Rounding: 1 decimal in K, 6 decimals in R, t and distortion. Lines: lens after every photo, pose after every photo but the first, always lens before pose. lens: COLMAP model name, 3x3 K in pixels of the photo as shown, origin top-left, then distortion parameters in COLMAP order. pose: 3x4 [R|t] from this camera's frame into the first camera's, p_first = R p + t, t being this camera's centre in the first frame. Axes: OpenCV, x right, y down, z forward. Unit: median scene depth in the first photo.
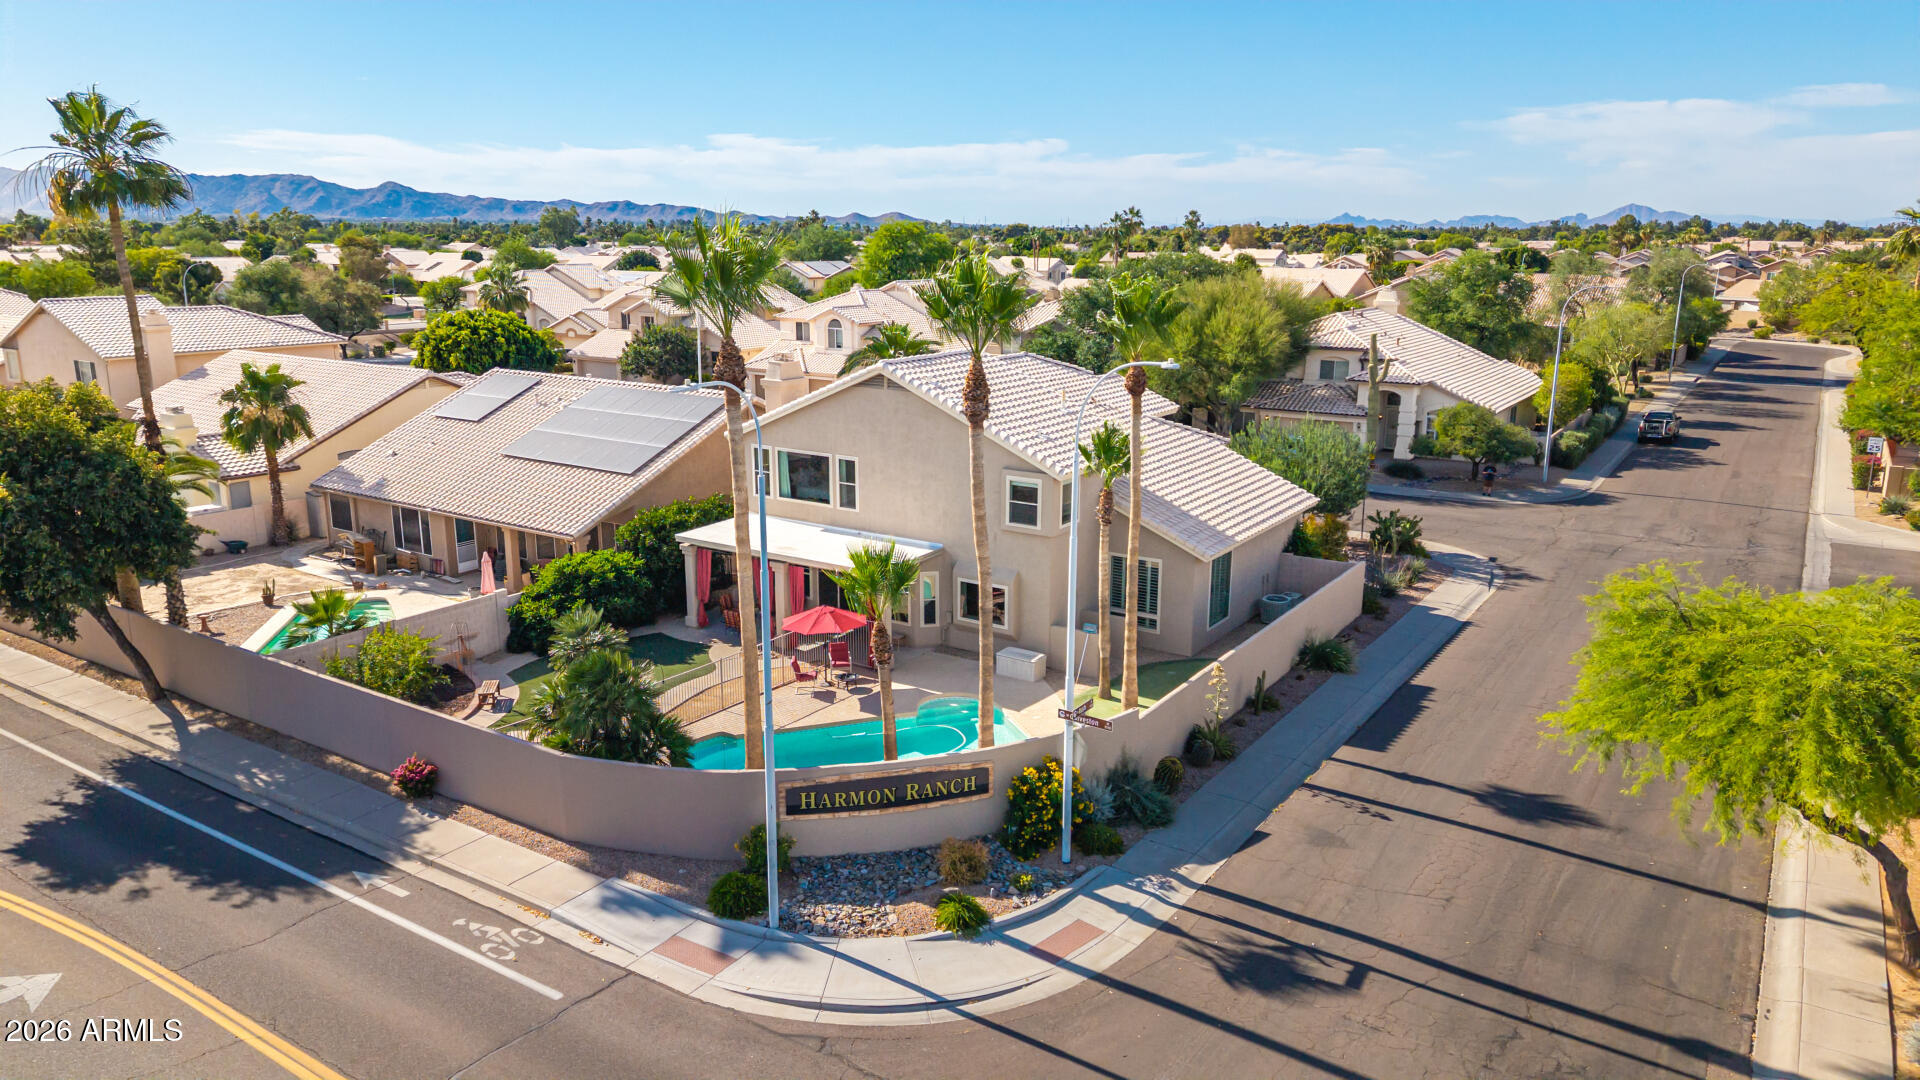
lens RADIAL K [[1259.5, 0, 960.0], [0, 1259.5, 540.0], [0, 0, 1]] dist [0.032618, -0.046569]
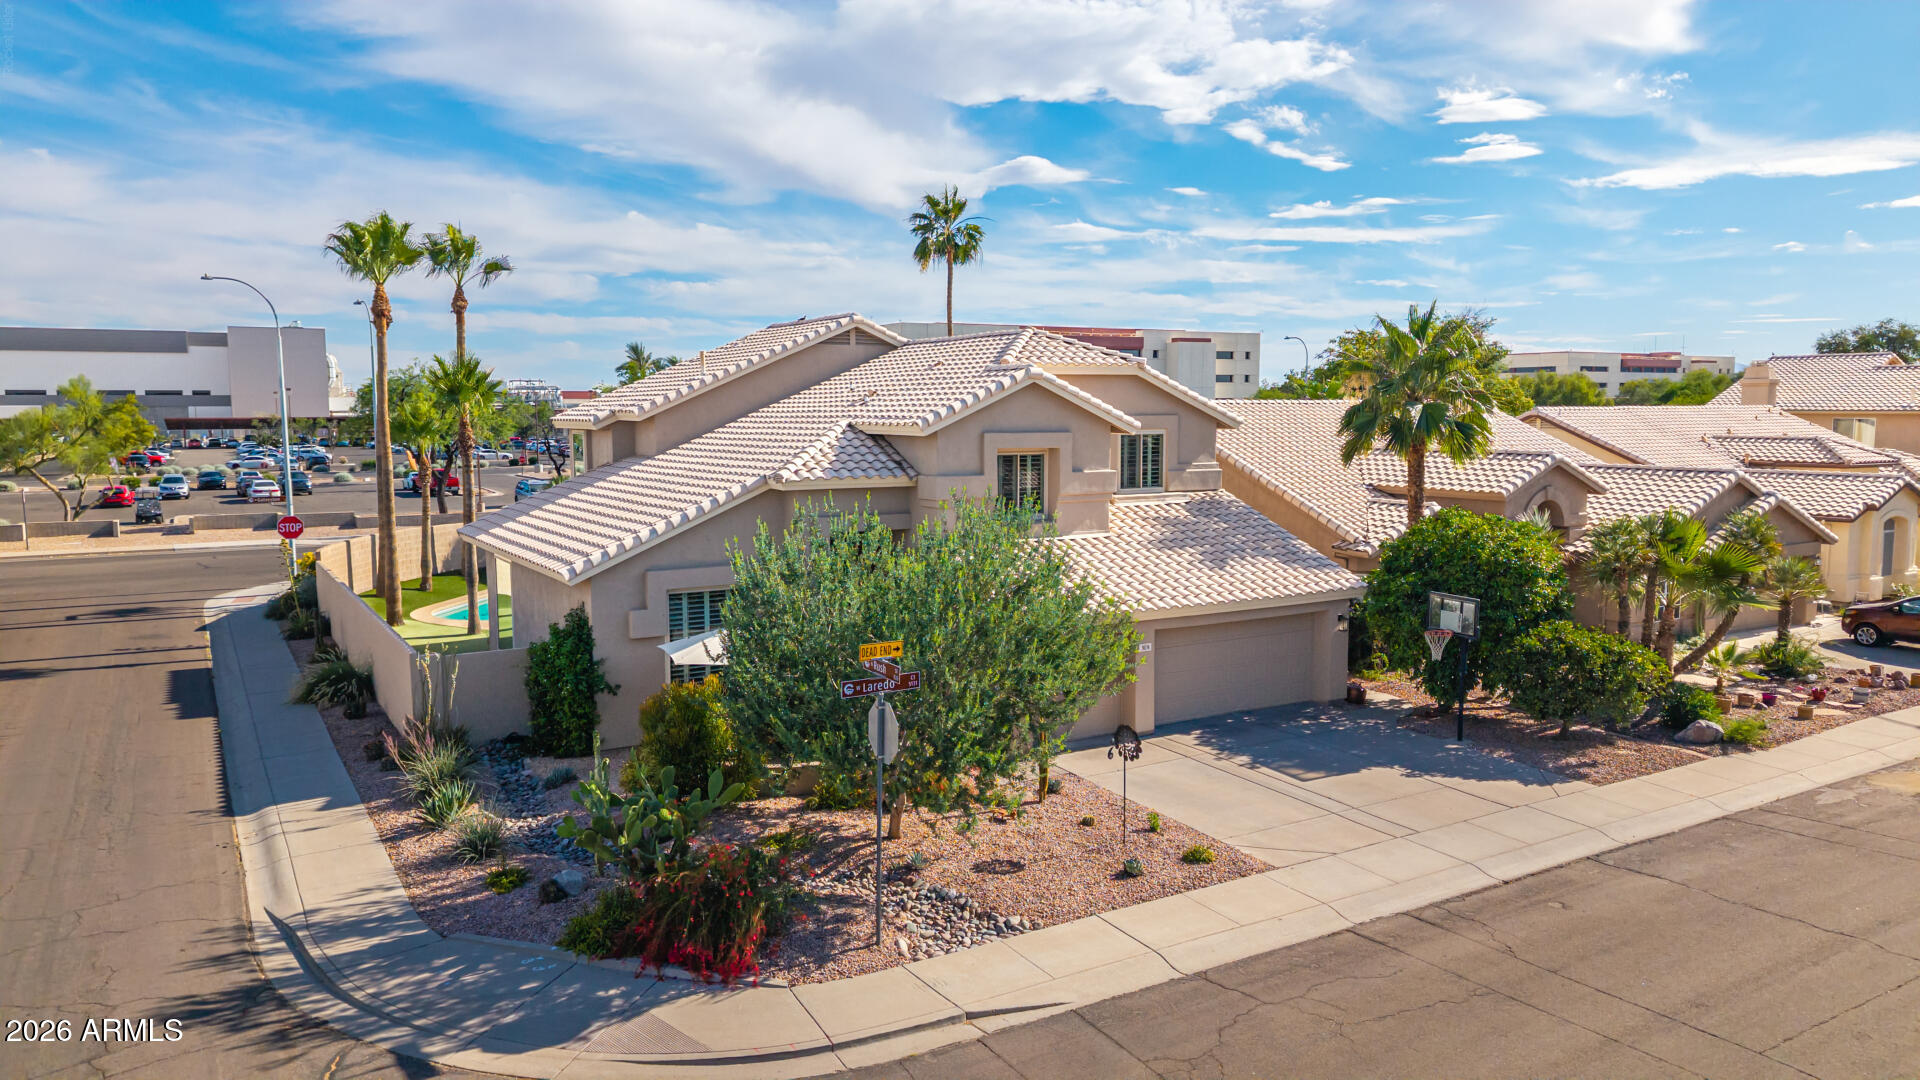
lens RADIAL K [[1278.6, 0, 959.2], [0, 1278.6, 506.2], [0, 0, 1]] dist [0.006773, 0.001152]
pose [[-0.417150, 0.068644, -0.906242, 0.871381], [-0.205934, 0.964069, 0.167818, -0.223761], [0.885199, 0.256631, -0.388025, 1.707122]]
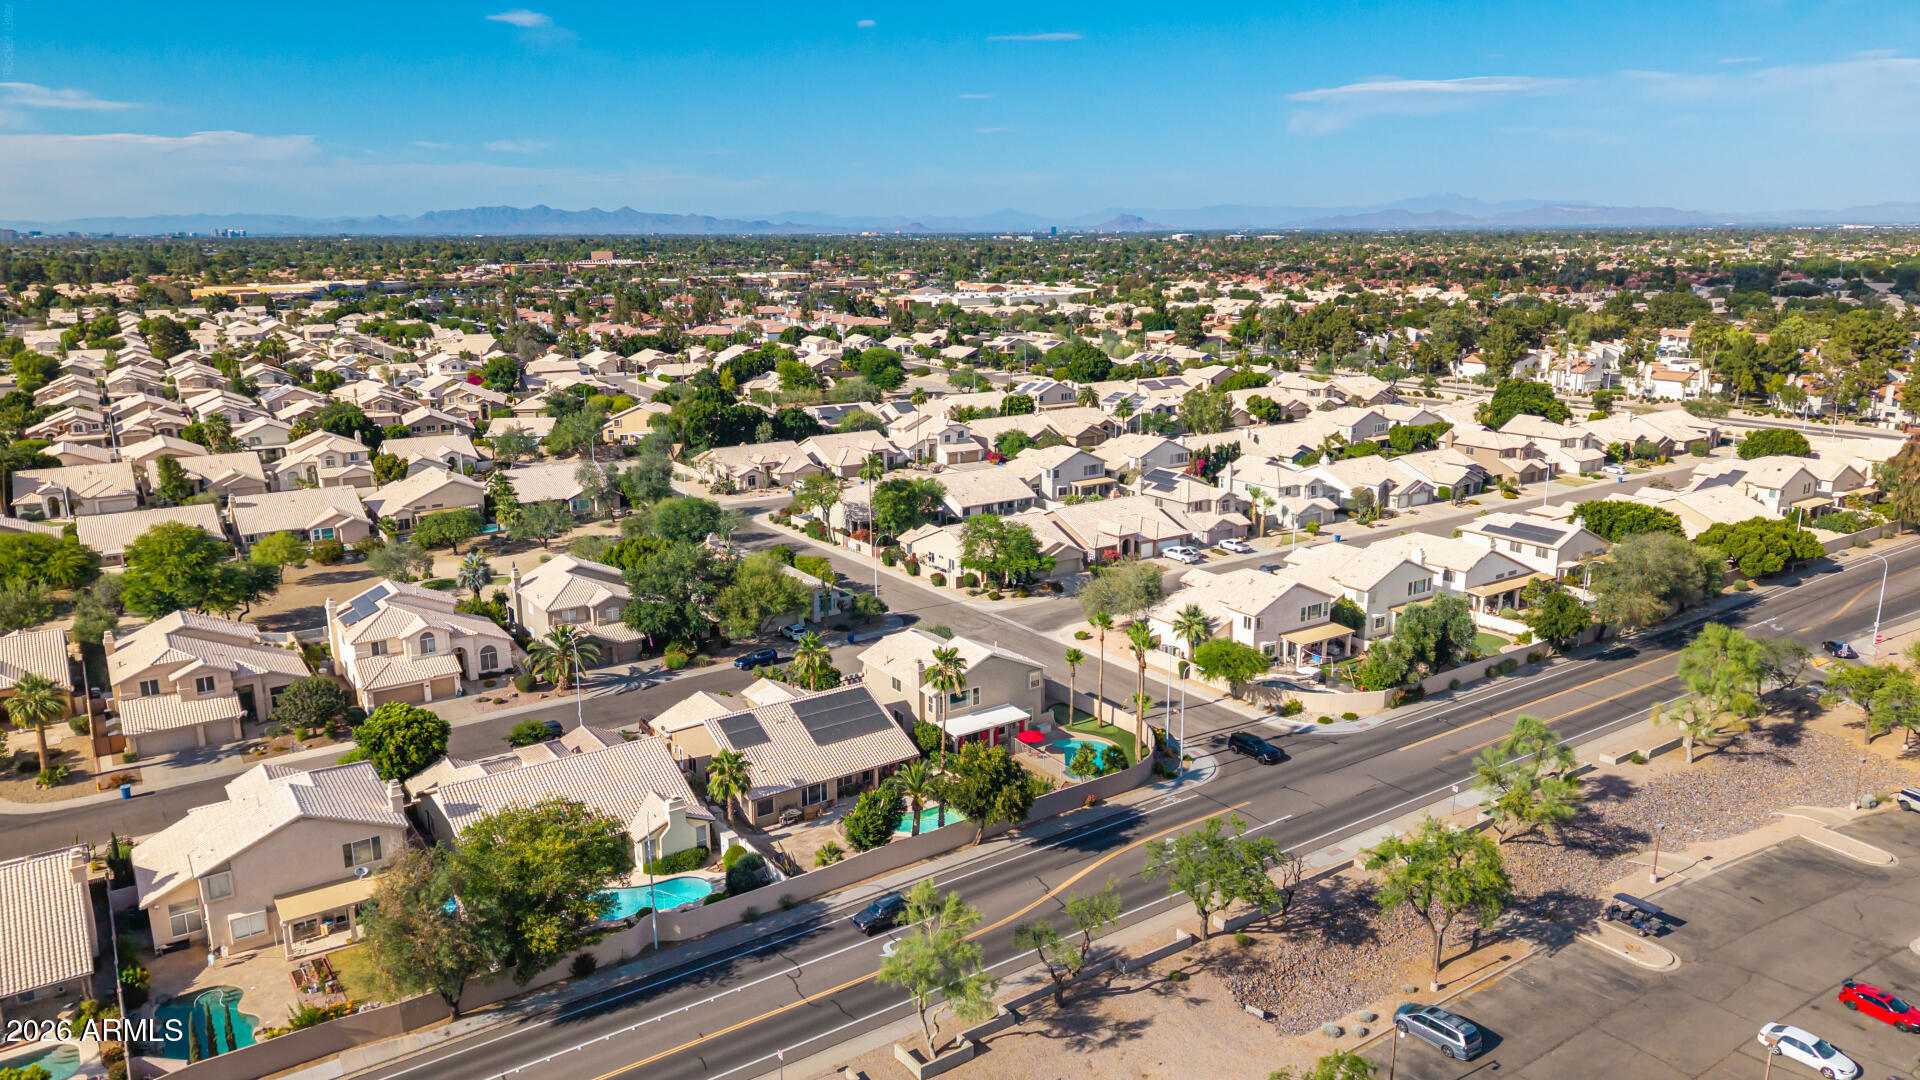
lens RADIAL K [[1277.8, 0, 960.0], [0, 1277.8, 540.0], [0, 0, 1]] dist [0.110739, -0.000205]
pose [[0.377824, -0.224526, 0.898241, -3.036908], [0.222155, 0.963795, 0.147467, -0.950567], [-0.898830, 0.143832, 0.414025, -0.252939]]
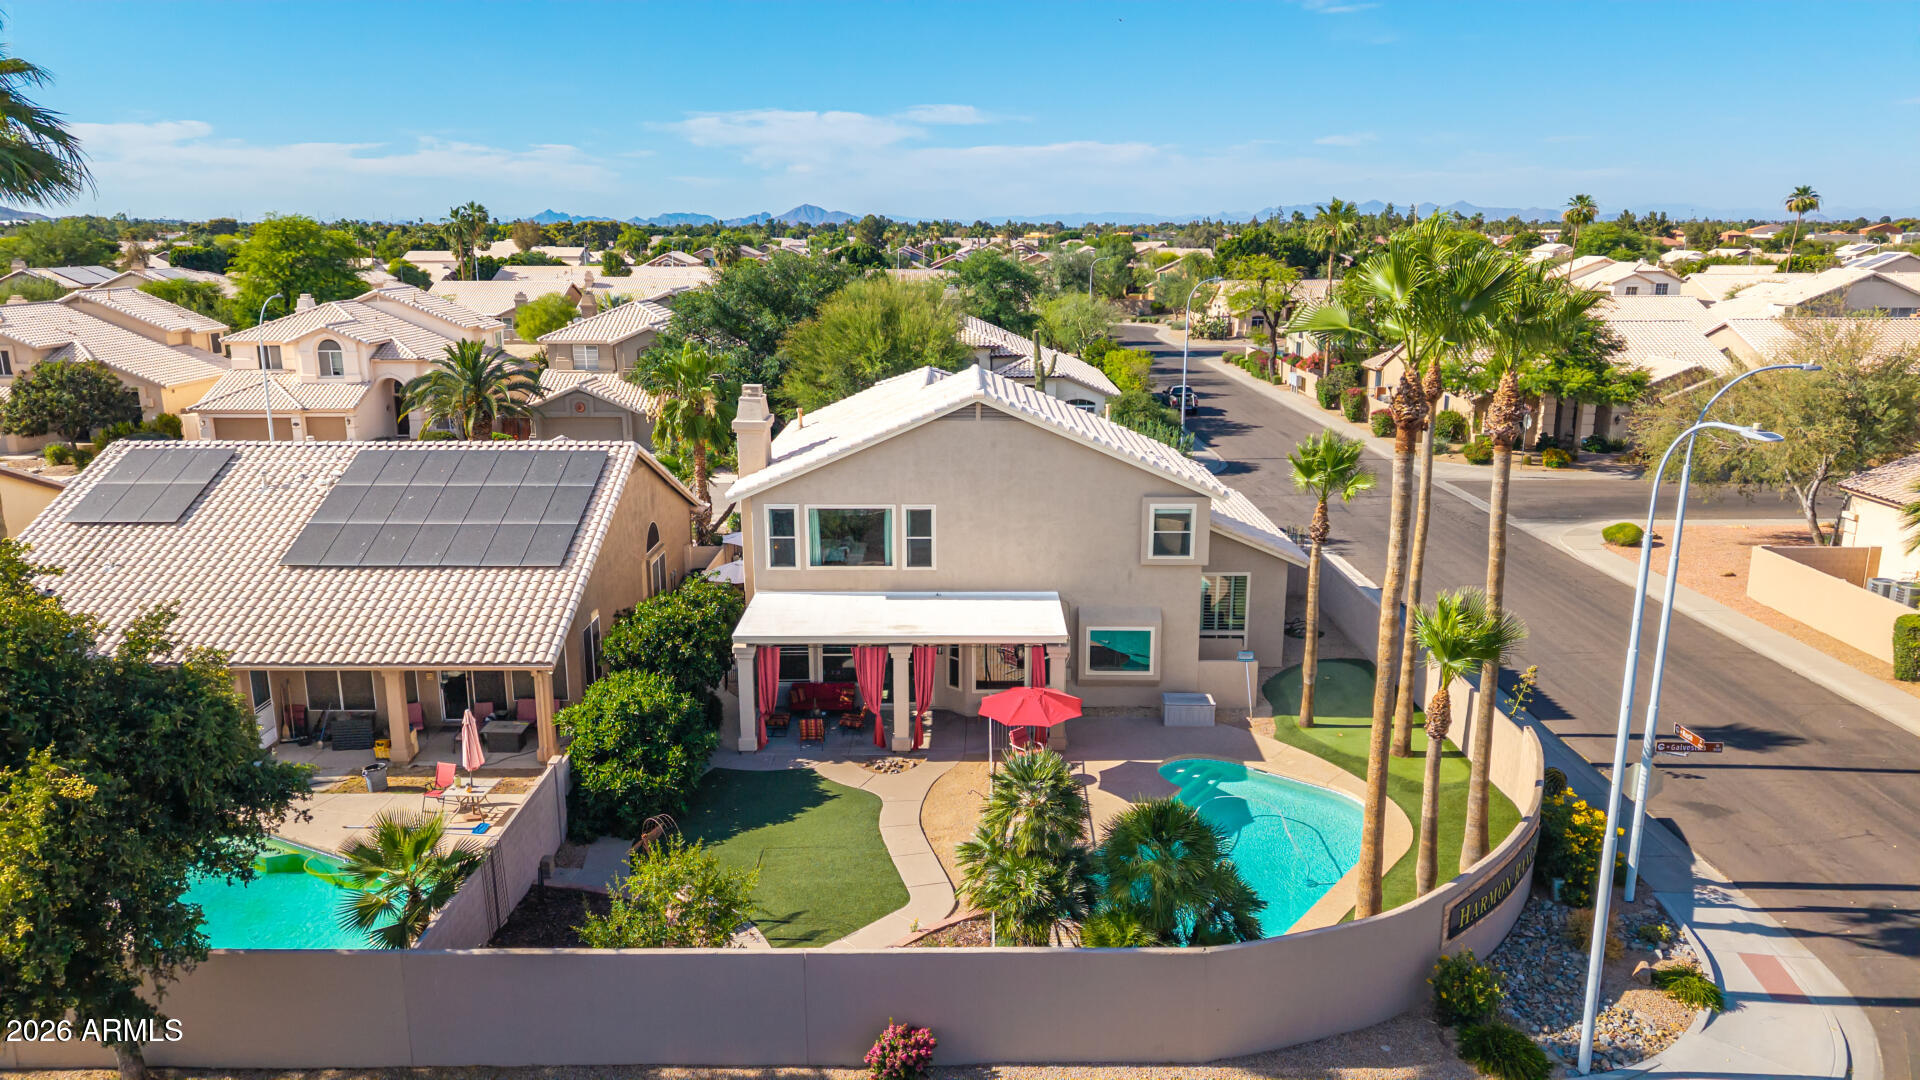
lens RADIAL K [[1259.5, 0, 960.0], [0, 1259.5, 540.0], [0, 0, 1]] dist [0.032618, -0.046569]
pose [[0.837885, -0.134214, 0.529089, -0.581434], [0.132897, 0.990292, 0.040748, -0.084716], [-0.529422, 0.036172, 0.847587, 0.329770]]
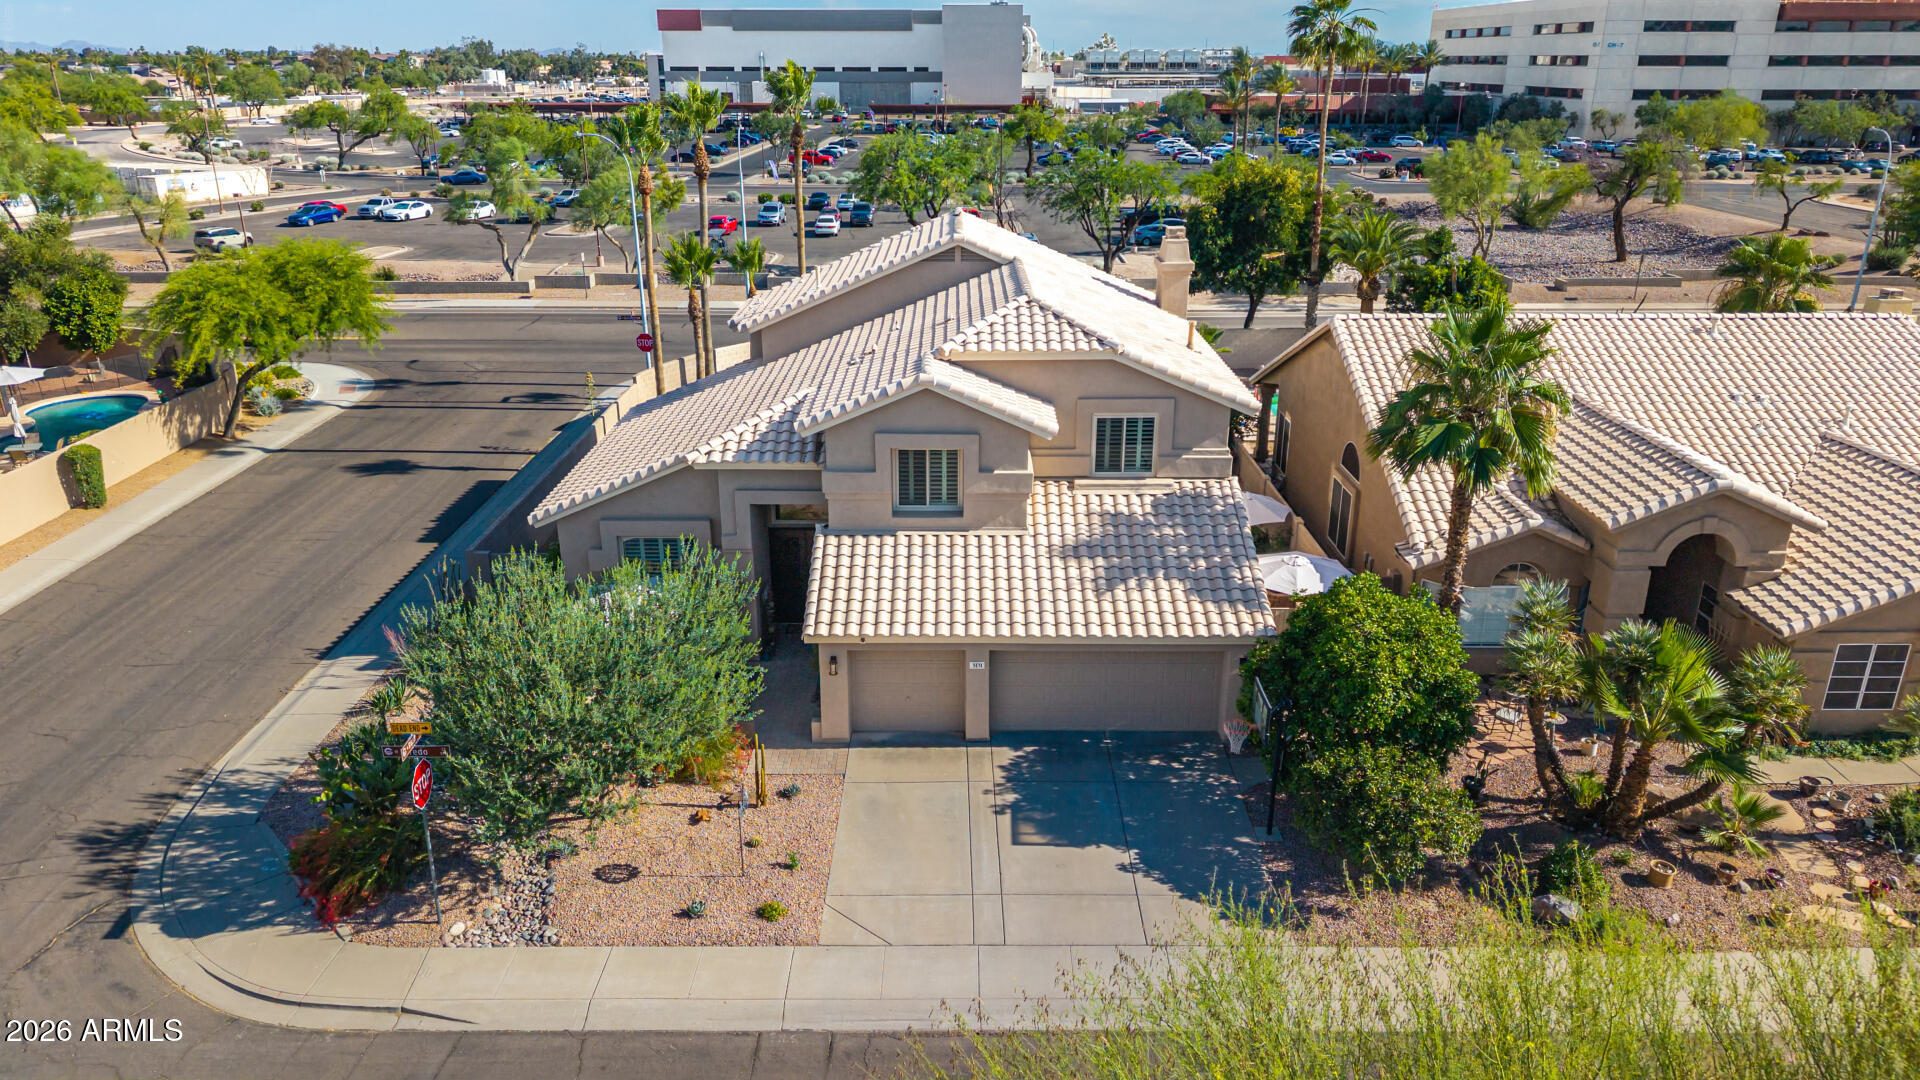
lens RADIAL K [[1259.5, 0, 960.0], [0, 1259.5, 540.0], [0, 0, 1]] dist [0.032618, -0.046569]
pose [[-0.824365, 0.194999, -0.531412, 0.574607], [-0.134601, 0.844338, 0.518629, -0.485475], [0.549823, 0.499068, -0.669795, 1.987160]]
